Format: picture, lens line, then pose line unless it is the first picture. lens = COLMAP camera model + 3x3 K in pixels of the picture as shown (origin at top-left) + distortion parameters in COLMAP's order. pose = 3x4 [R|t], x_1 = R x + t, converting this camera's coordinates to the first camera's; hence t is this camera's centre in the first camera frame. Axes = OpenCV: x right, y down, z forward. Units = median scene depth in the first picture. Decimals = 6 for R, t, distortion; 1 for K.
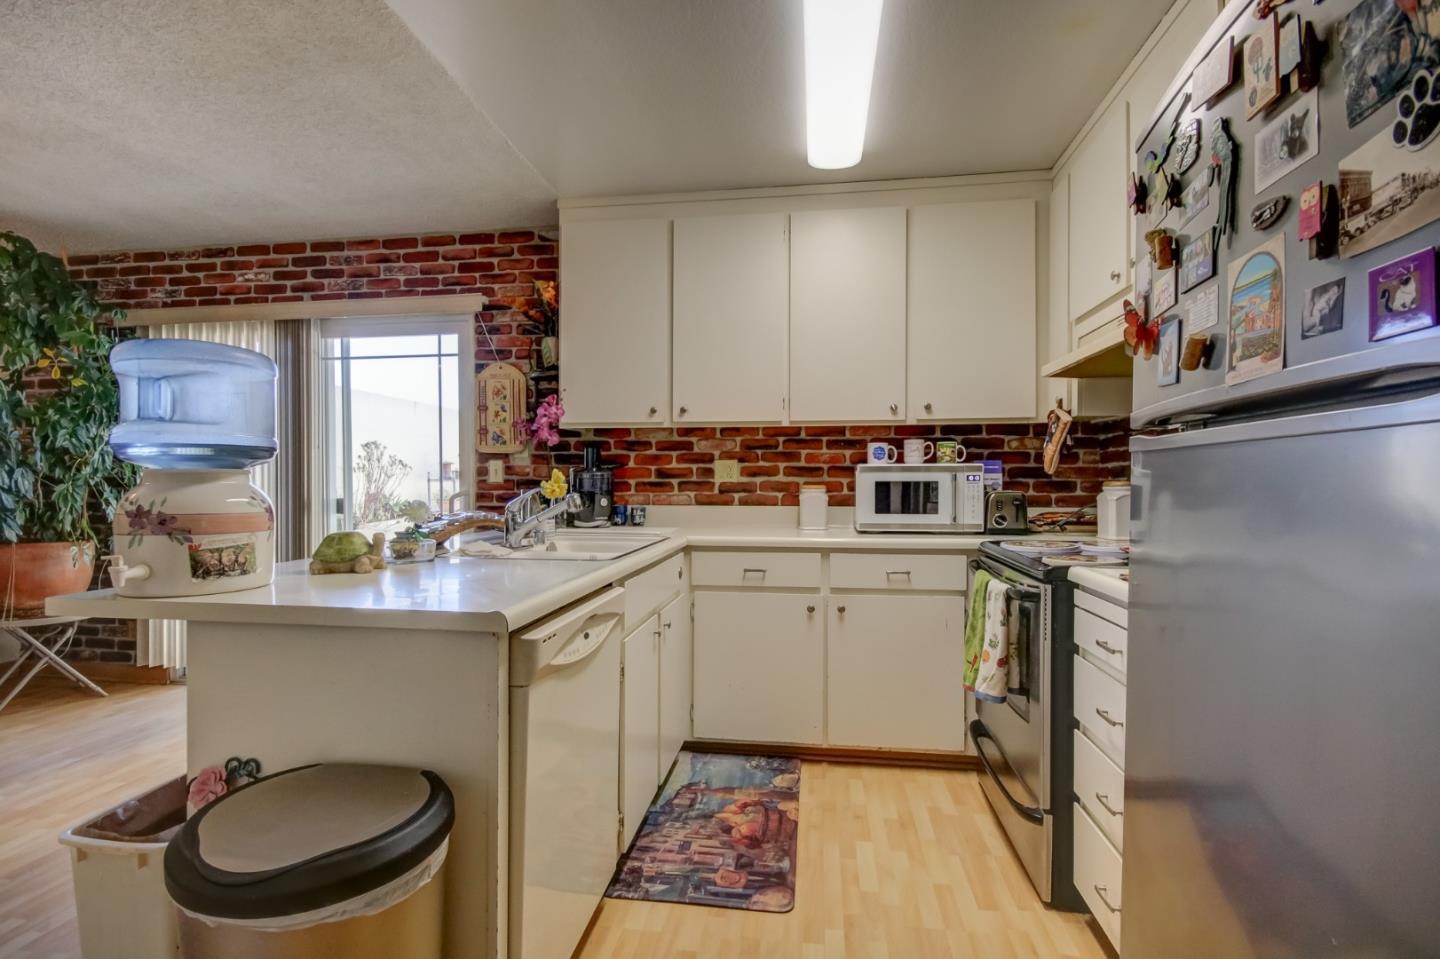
lens RADIAL K [[657.4, 0, 722.9], [0, 657.4, 486.3], [0, 0, 1]] dist [0.004326, -0.005814]
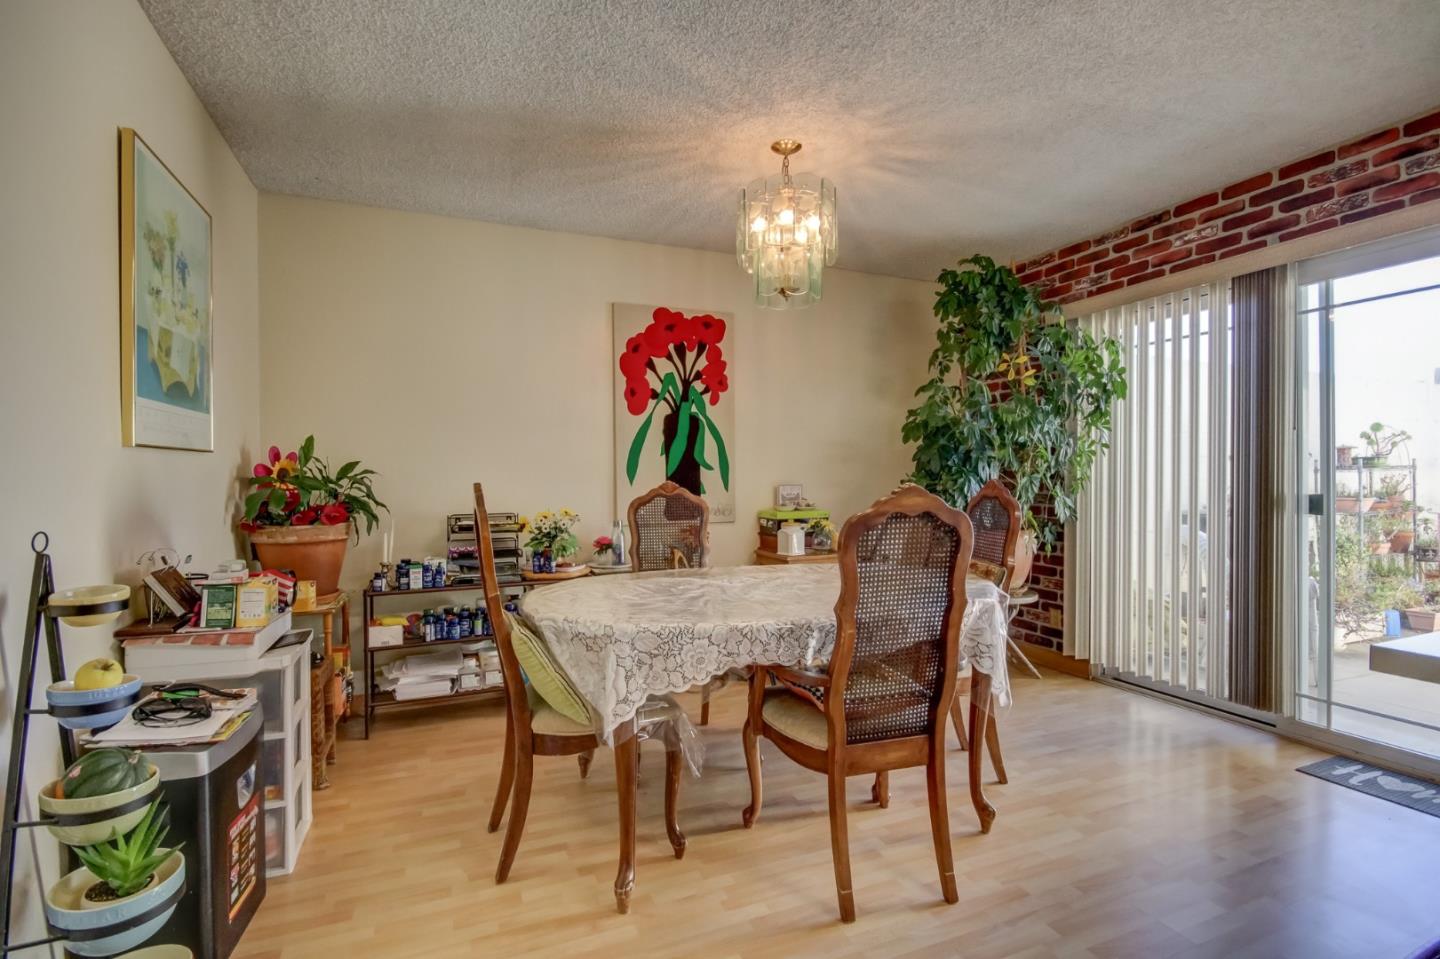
lens RADIAL K [[688.1, 0, 752.2], [0, 688.1, 482.1], [0, 0, 1]] dist [-0.000011, -0.000352]
pose [[0.529608, 0.004471, -0.848231, -0.324452], [0.000492, 0.999984, 0.005578, -0.001419], [0.848243, -0.003371, 0.529597, 0.036808]]
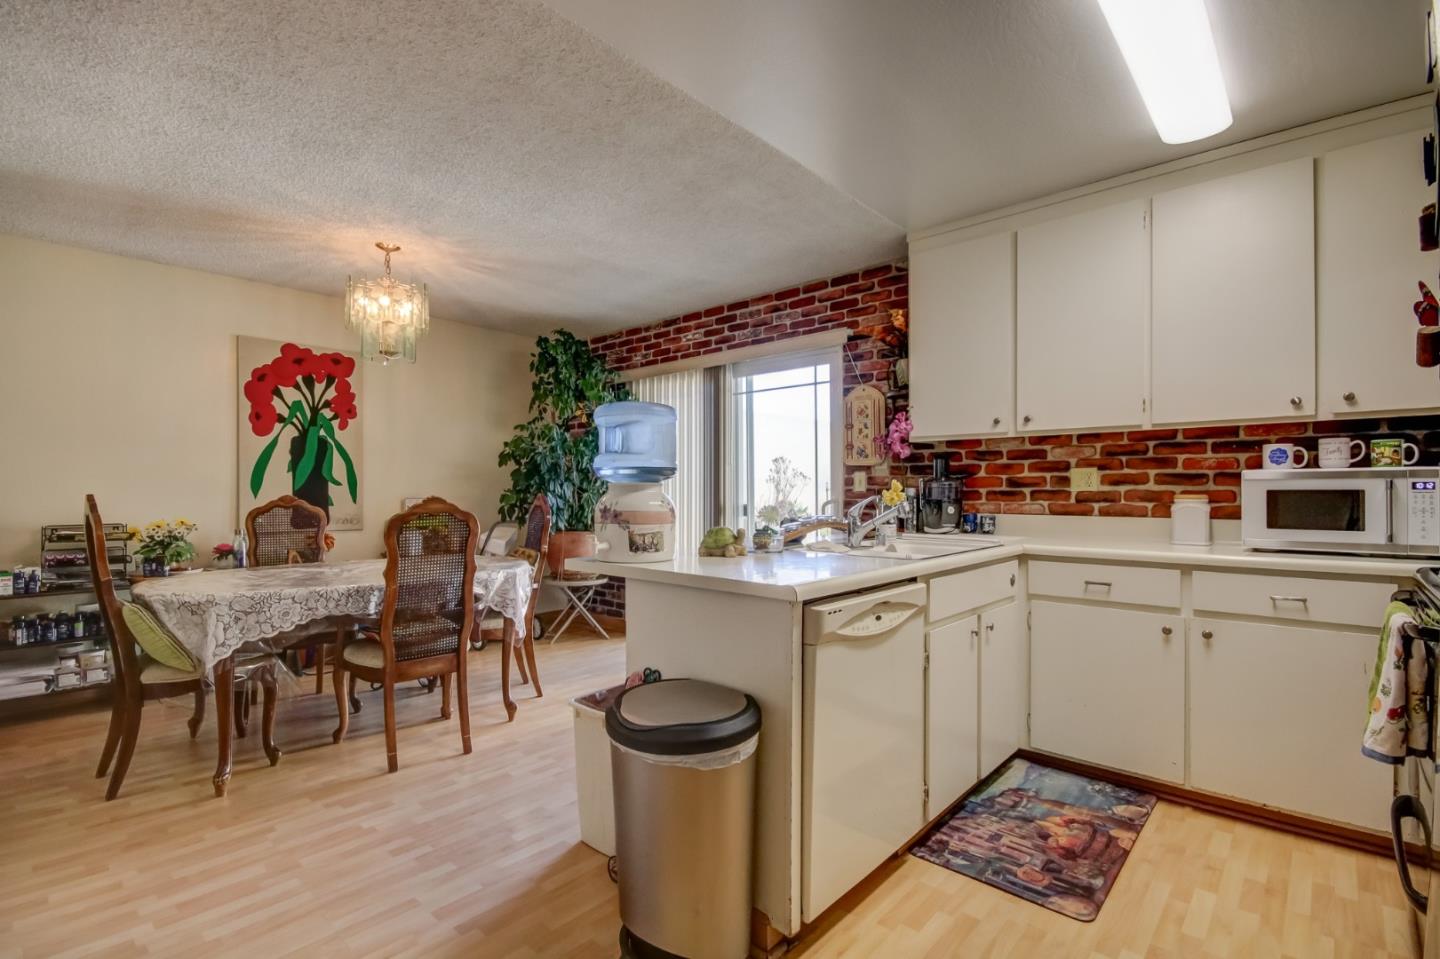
lens RADIAL K [[657.4, 0, 722.9], [0, 657.4, 486.3], [0, 0, 1]] dist [0.004326, -0.005814]
pose [[0.825683, -0.004383, -0.564118, 0.111540], [-0.003506, 0.999911, -0.012900, 0.000739], [0.564124, 0.012629, 0.825593, -0.075485]]
